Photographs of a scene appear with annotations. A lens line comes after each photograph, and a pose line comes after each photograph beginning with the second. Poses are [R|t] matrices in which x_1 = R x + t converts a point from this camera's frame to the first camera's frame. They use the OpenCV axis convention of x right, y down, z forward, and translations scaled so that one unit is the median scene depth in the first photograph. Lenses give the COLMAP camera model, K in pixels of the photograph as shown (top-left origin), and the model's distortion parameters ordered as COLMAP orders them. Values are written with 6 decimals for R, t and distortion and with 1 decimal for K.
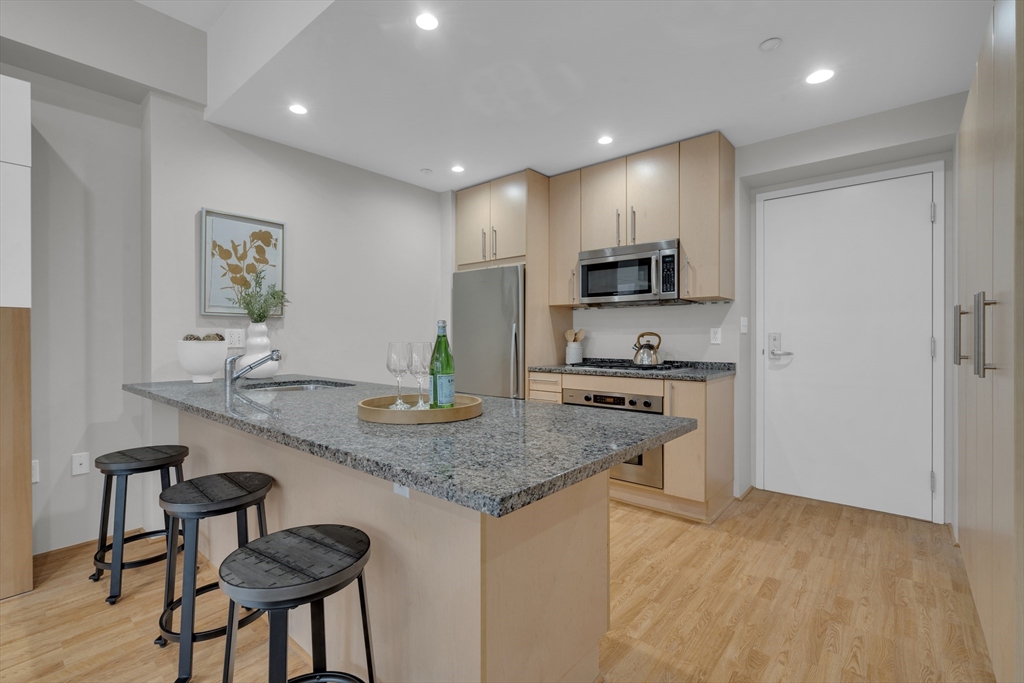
lens RADIAL K [[460.3, 0, 510.6], [0, 460.3, 338.7], [0, 0, 1]] dist [-0.001006, 0.000625]
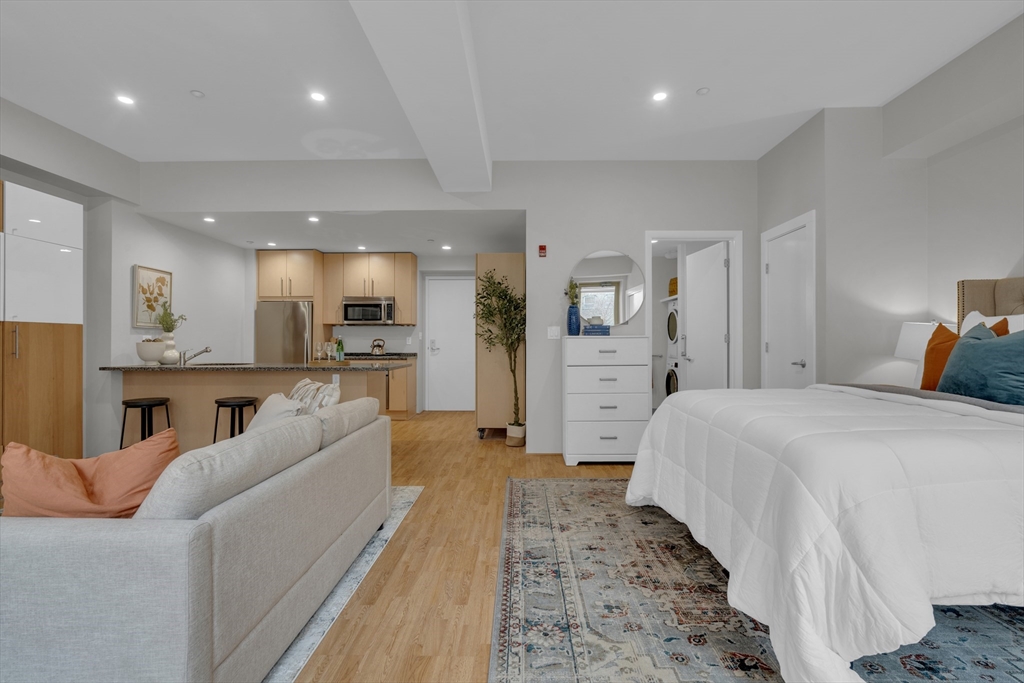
lens RADIAL K [[460.3, 0, 510.6], [0, 460.3, 338.7], [0, 0, 1]] dist [-0.001006, 0.000625]
pose [[0.776473, 0.006463, 0.630118, -0.590971], [0.001619, 0.999924, -0.012251, 0.012015], [-0.630149, 0.010533, 0.776403, -1.062744]]
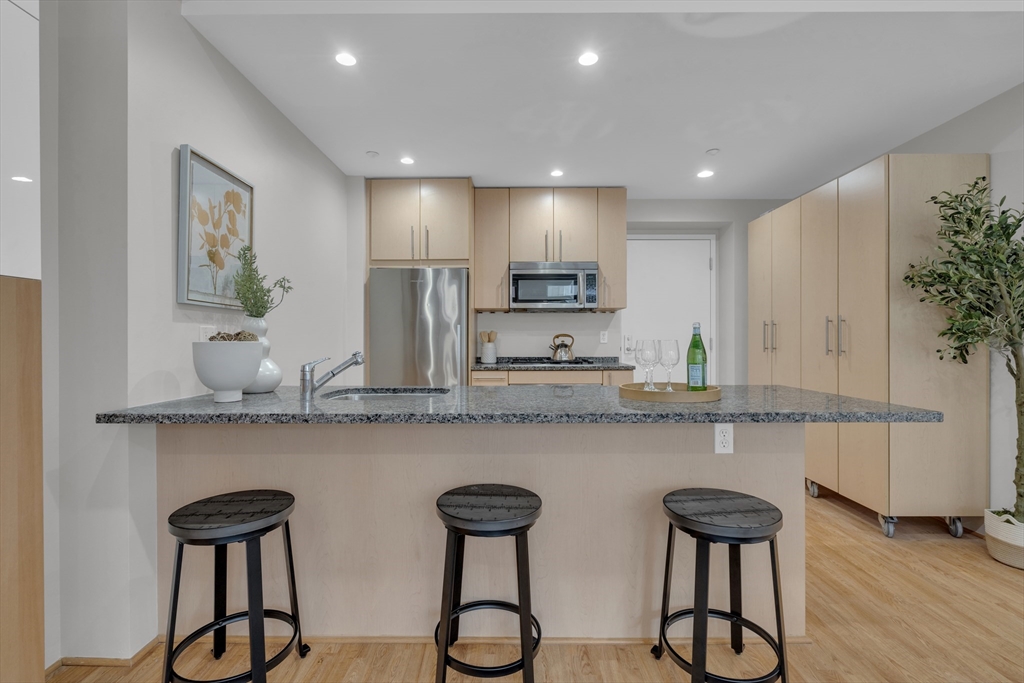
lens RADIAL K [[463.0, 0, 514.2], [0, 463.0, 340.6], [0, 0, 1]] dist [-0.002298, 0.000899]
pose [[0.765669, -0.002264, 0.643231, -0.655292], [0.004002, 0.999991, -0.001244, 0.005025], [-0.643222, 0.003527, 0.765671, 0.151730]]
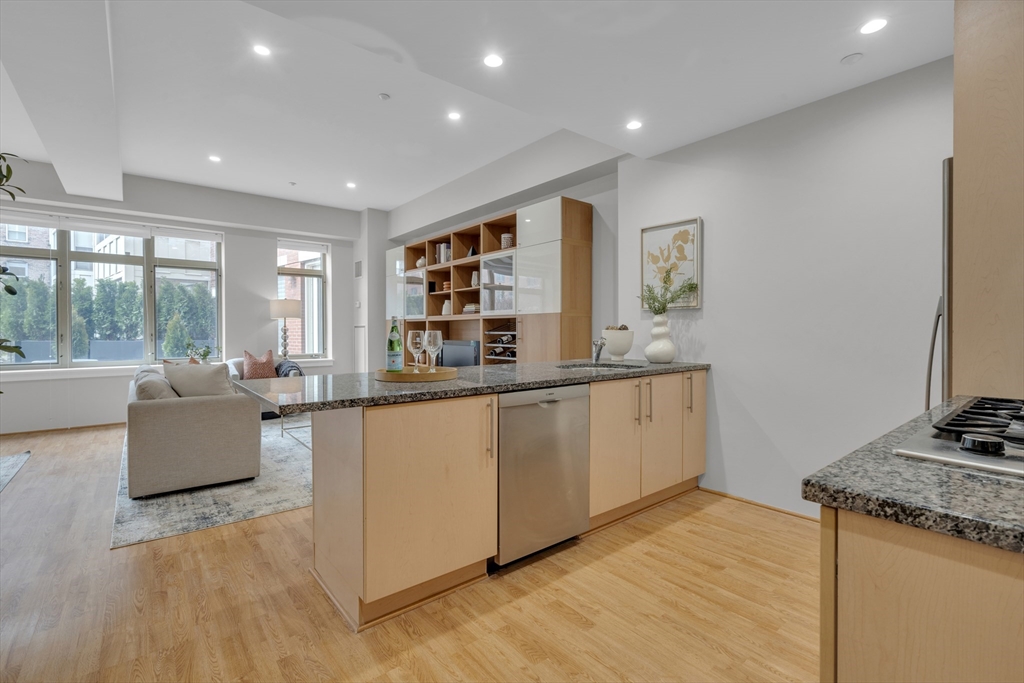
lens RADIAL K [[463.7, 0, 510.1], [0, 463.7, 332.7], [0, 0, 1]] dist [0.000140, 0.000918]
pose [[-0.185165, 0.007453, -0.982679, 0.616164], [-0.001263, 0.999969, 0.007822, 0.001522], [0.982707, 0.002689, -0.185150, 0.782889]]
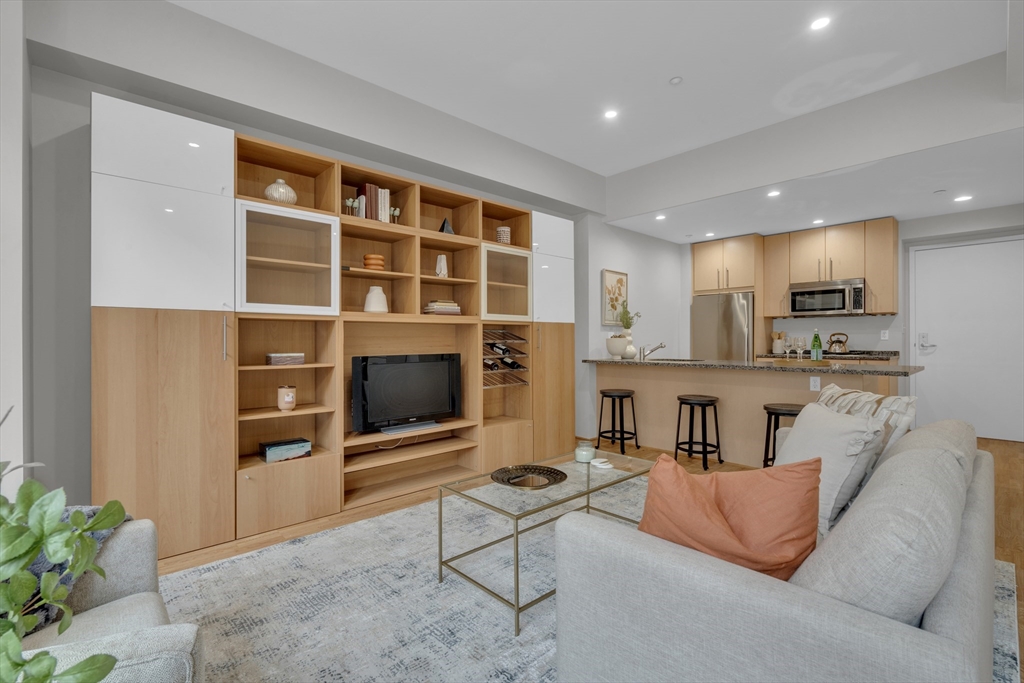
lens RADIAL K [[463.0, 0, 514.2], [0, 463.0, 340.6], [0, 0, 1]] dist [-0.002298, 0.000899]
pose [[0.994071, -0.002784, -0.108698, -0.739043], [0.002728, 0.999996, -0.000663, 0.012275], [0.108700, 0.000362, 0.994075, -0.843491]]
